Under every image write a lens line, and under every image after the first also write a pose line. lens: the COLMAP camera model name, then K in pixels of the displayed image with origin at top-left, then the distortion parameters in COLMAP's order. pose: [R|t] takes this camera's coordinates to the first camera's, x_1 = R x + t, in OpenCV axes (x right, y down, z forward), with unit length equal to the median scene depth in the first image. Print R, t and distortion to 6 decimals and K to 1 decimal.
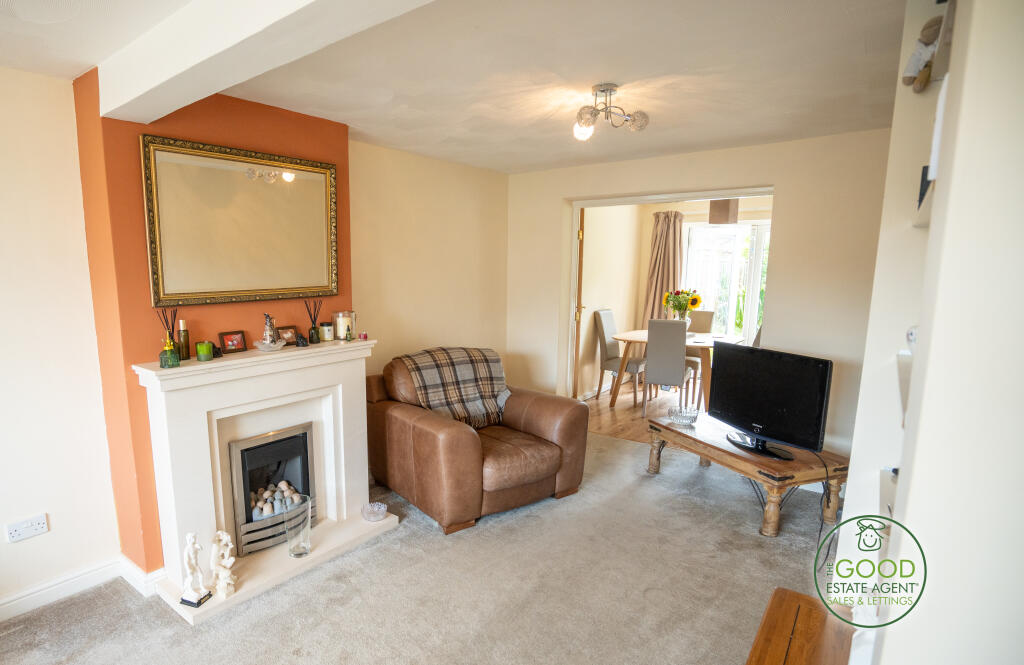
lens RADIAL K [[538.1, 0, 424.6], [0, 538.1, 363.4], [0, 0, 1]] dist [-0.055505, 0.017860]
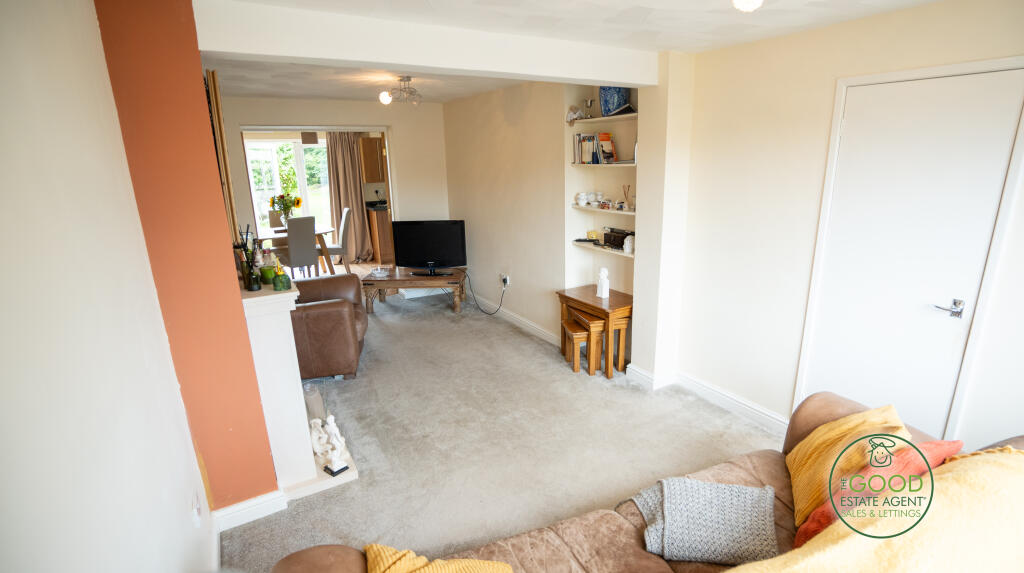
lens RADIAL K [[500.9, 0, 512.0], [0, 500.9, 286.5], [0, 0, 1]] dist [0.000815, 0.000061]
pose [[0.327022, -0.238245, 0.914492, -0.932925], [0.190870, 0.964407, 0.182994, -0.070831], [-0.925541, 0.114706, 0.360856, 0.114853]]
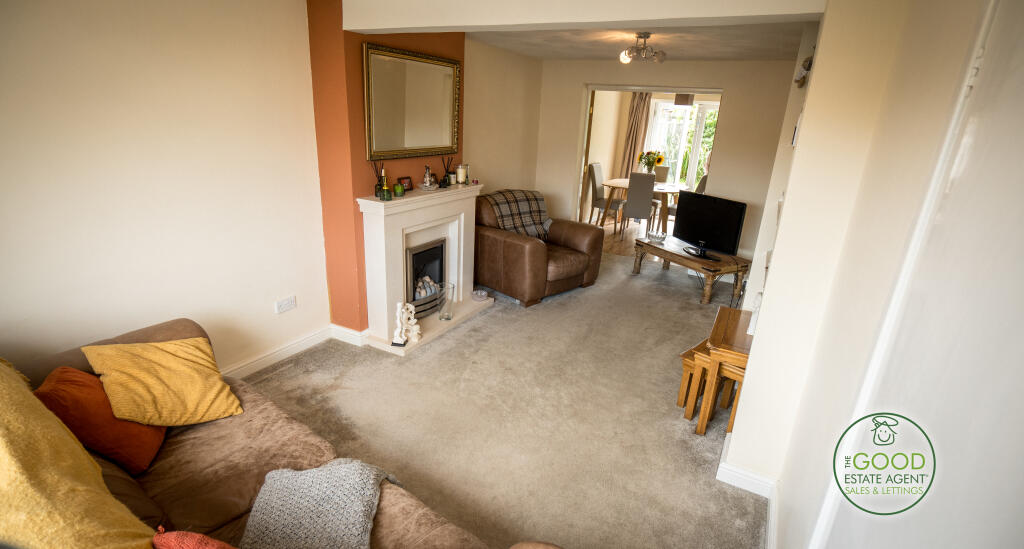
lens RADIAL K [[475.8, 0, 512.0], [0, 475.8, 274.5], [0, 0, 1]] dist [-0.001838, 0.000003]
pose [[0.974282, -0.015668, 0.224785, -0.312382], [-0.019052, 0.988280, 0.151461, 0.003198], [-0.224523, -0.151849, 0.962565, -0.351924]]
